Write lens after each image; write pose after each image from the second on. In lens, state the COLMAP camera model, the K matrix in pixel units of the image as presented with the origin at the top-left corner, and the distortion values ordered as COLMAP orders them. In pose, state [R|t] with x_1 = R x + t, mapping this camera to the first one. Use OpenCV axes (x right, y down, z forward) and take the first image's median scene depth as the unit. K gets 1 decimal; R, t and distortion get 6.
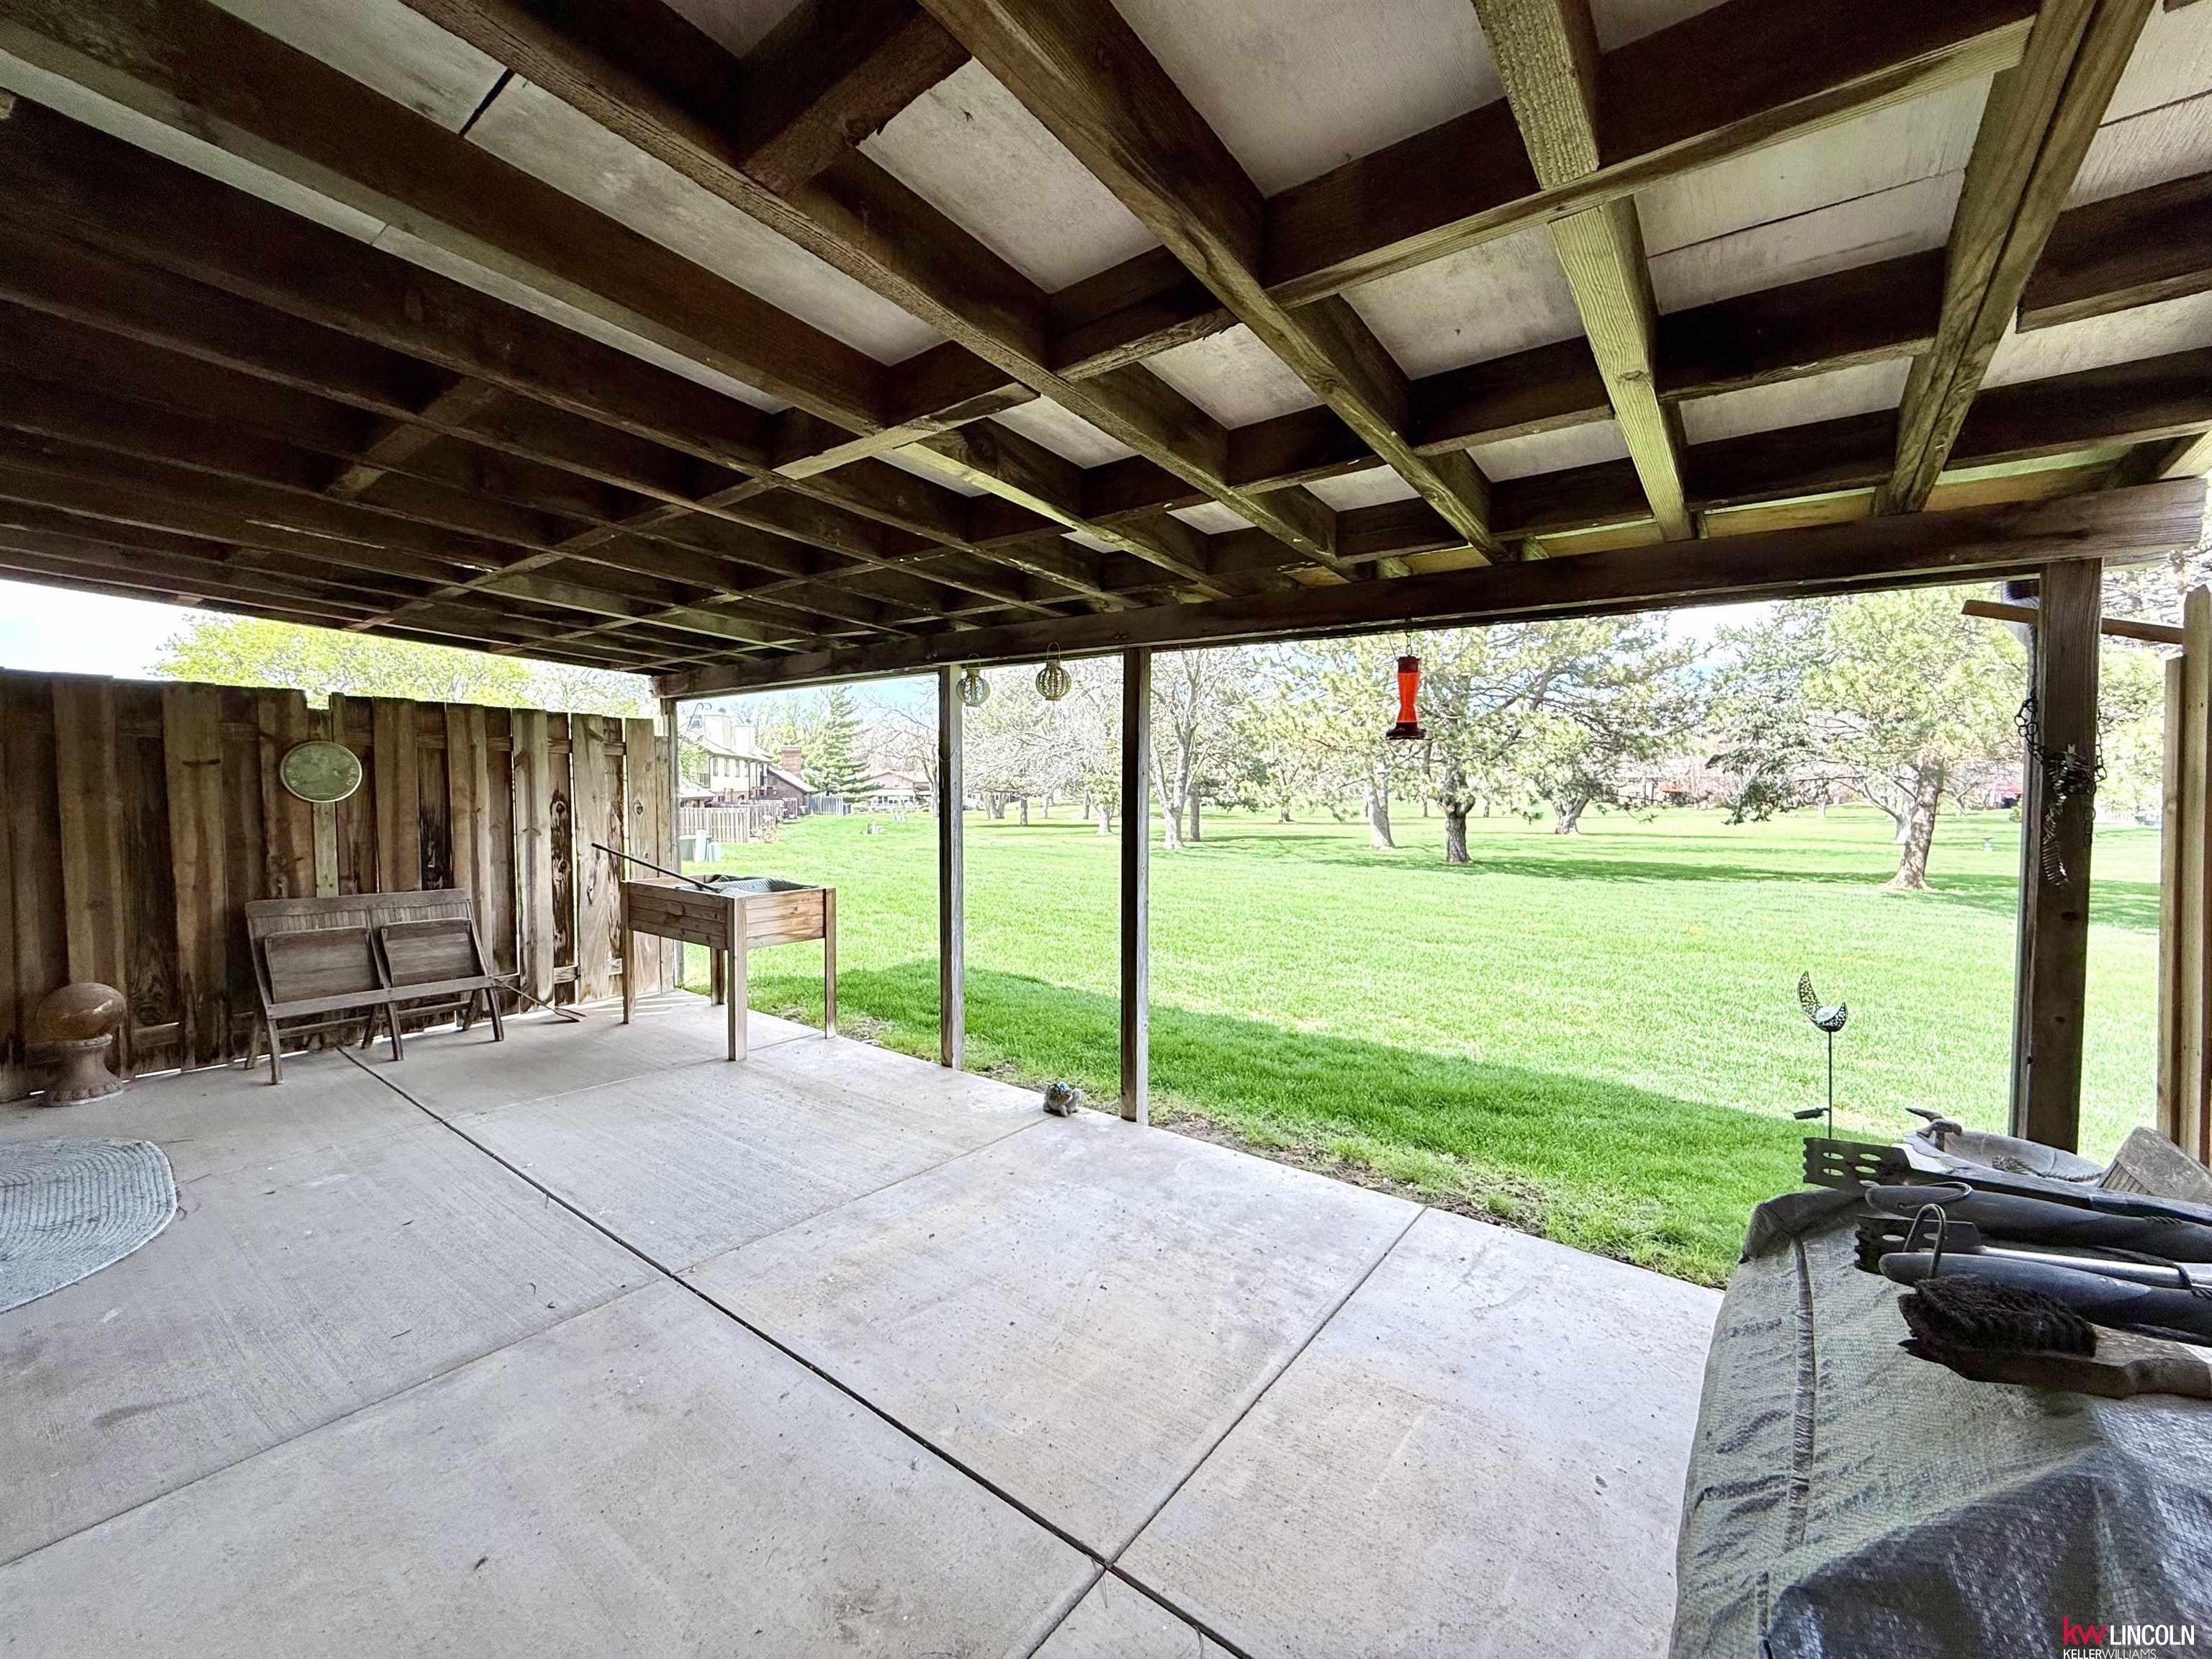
lens RADIAL K [[889.2, 0, 1109.4], [0, 889.2, 829.0], [0, 0, 1]] dist [-0.003861, 0.000597]
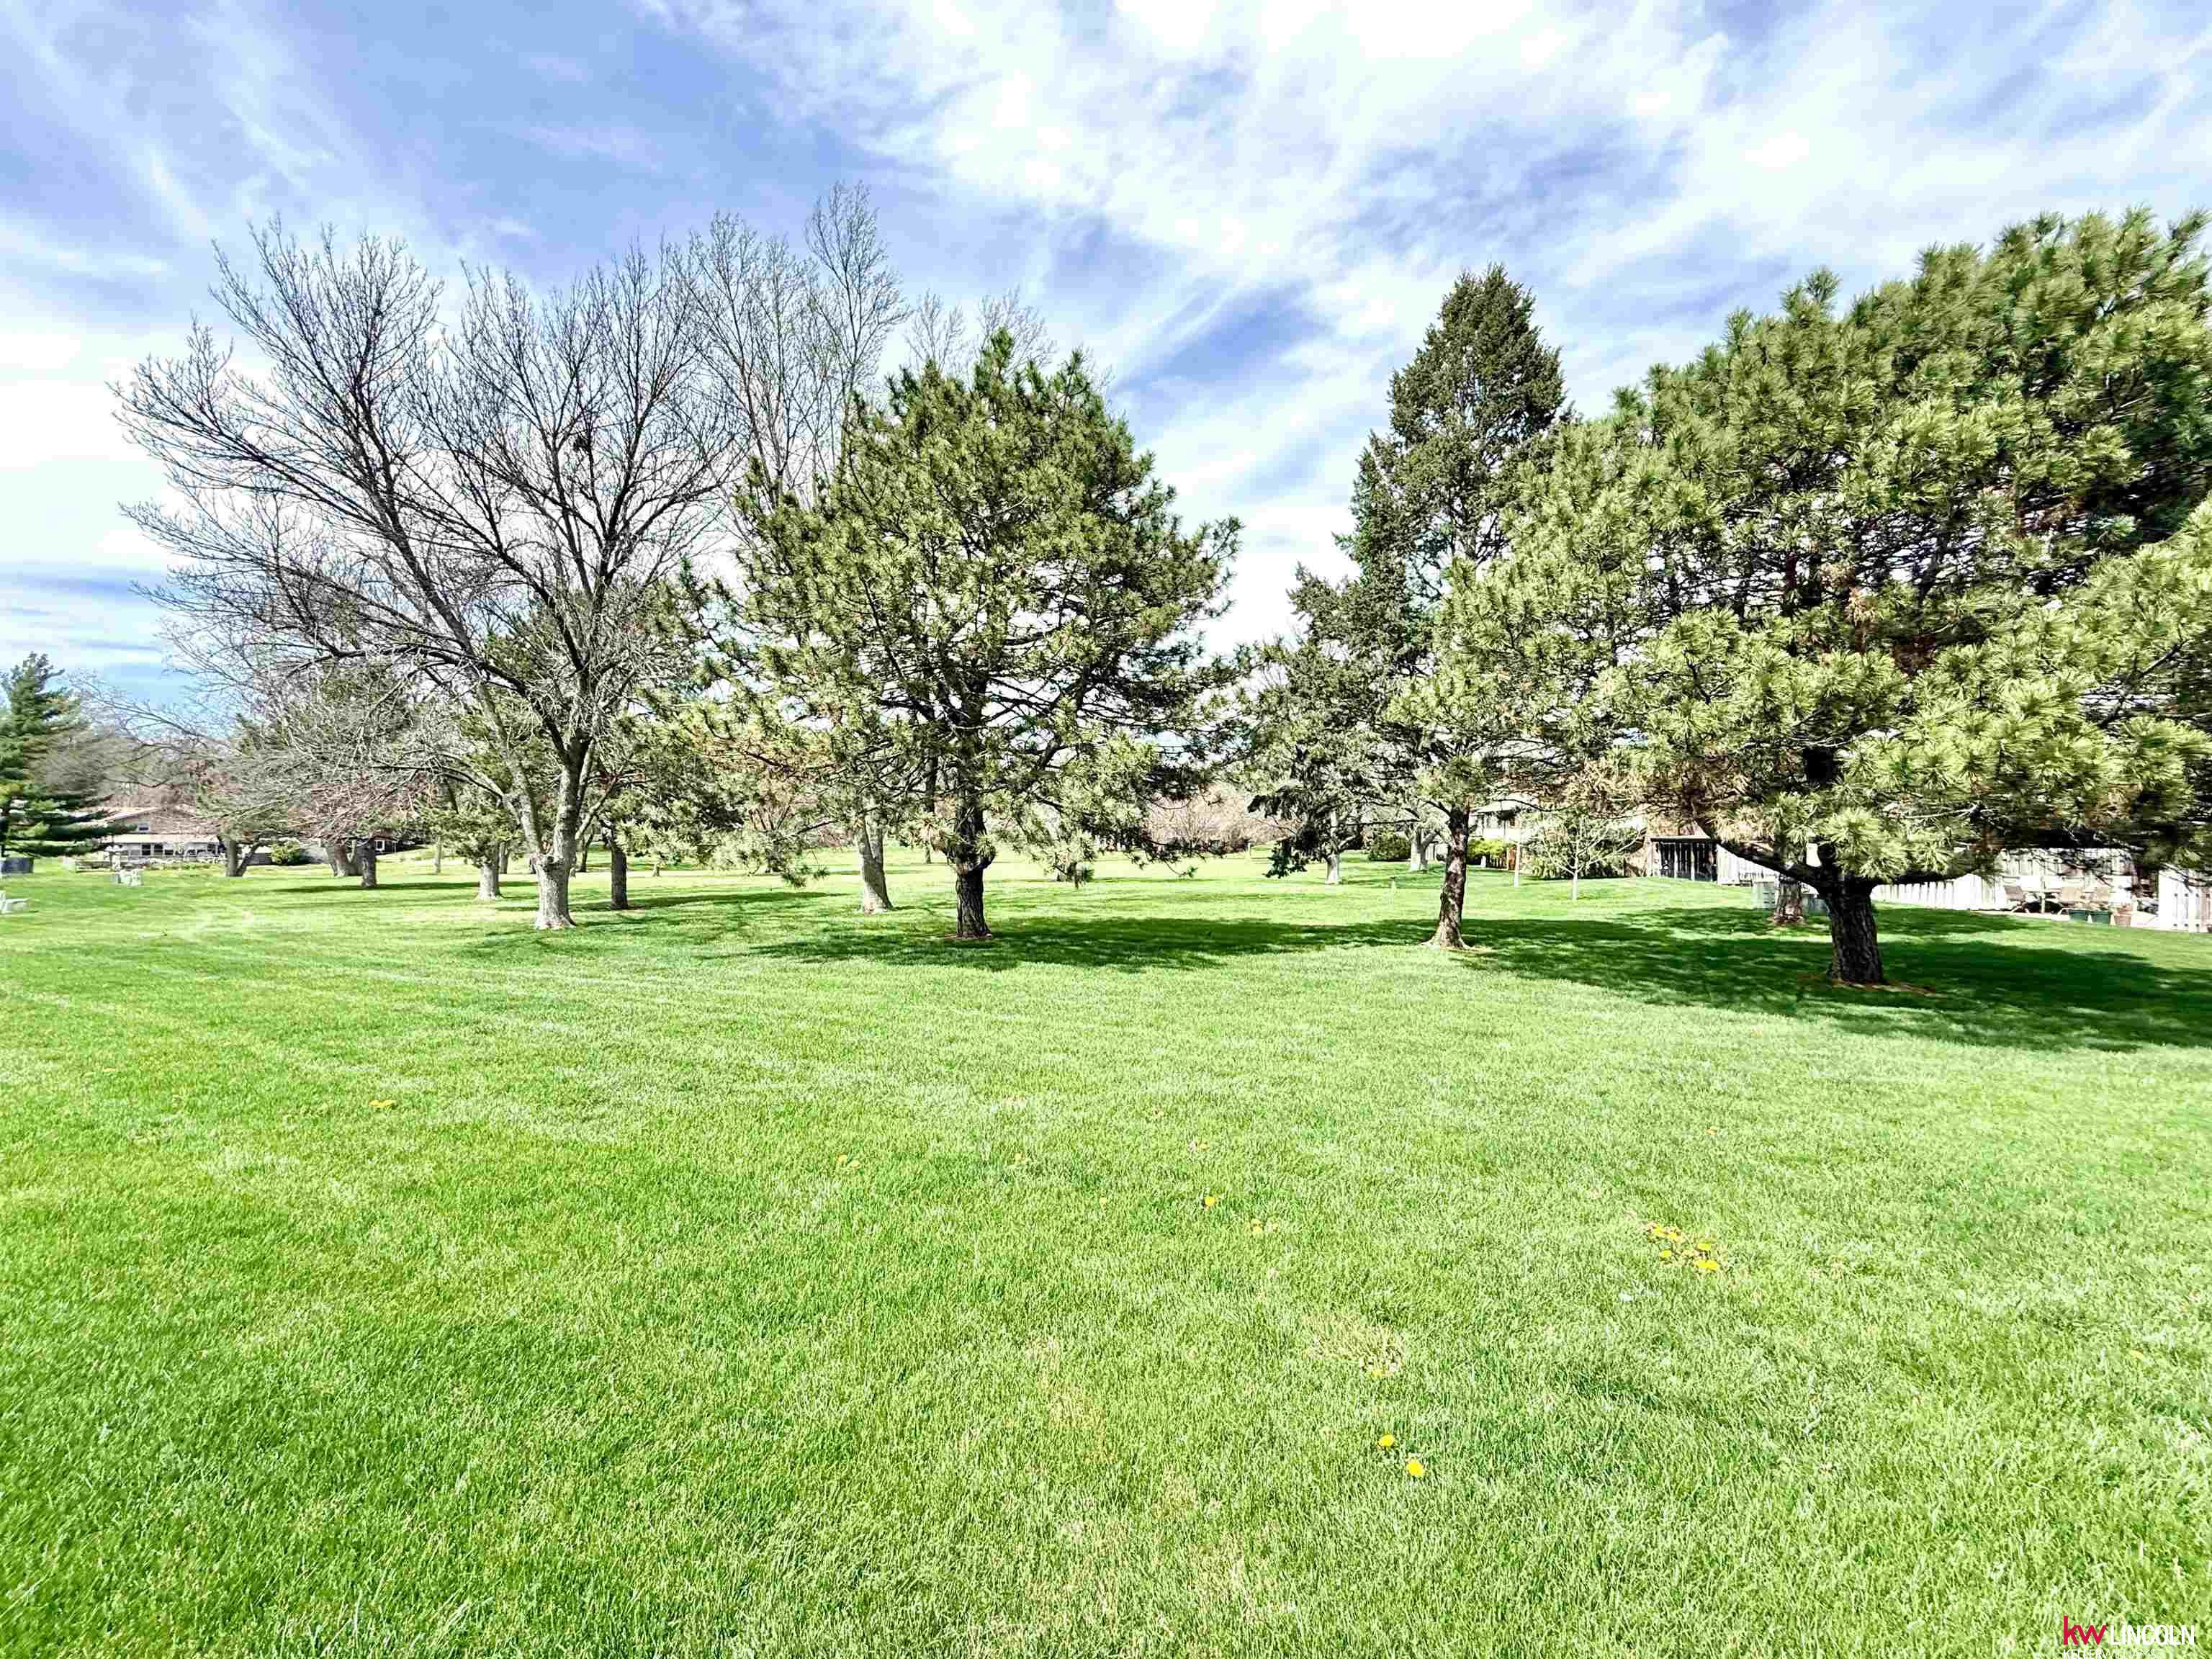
lens RADIAL K [[889.2, 0, 1108.9], [0, 889.2, 836.7], [0, 0, 1]] dist [-0.003861, 0.000597]
pose [[0.857078, -0.001211, 0.515185, 0.123319], [0.022251, 0.999151, -0.034669, -0.016702], [-0.514706, 0.041178, 0.856378, 0.343114]]
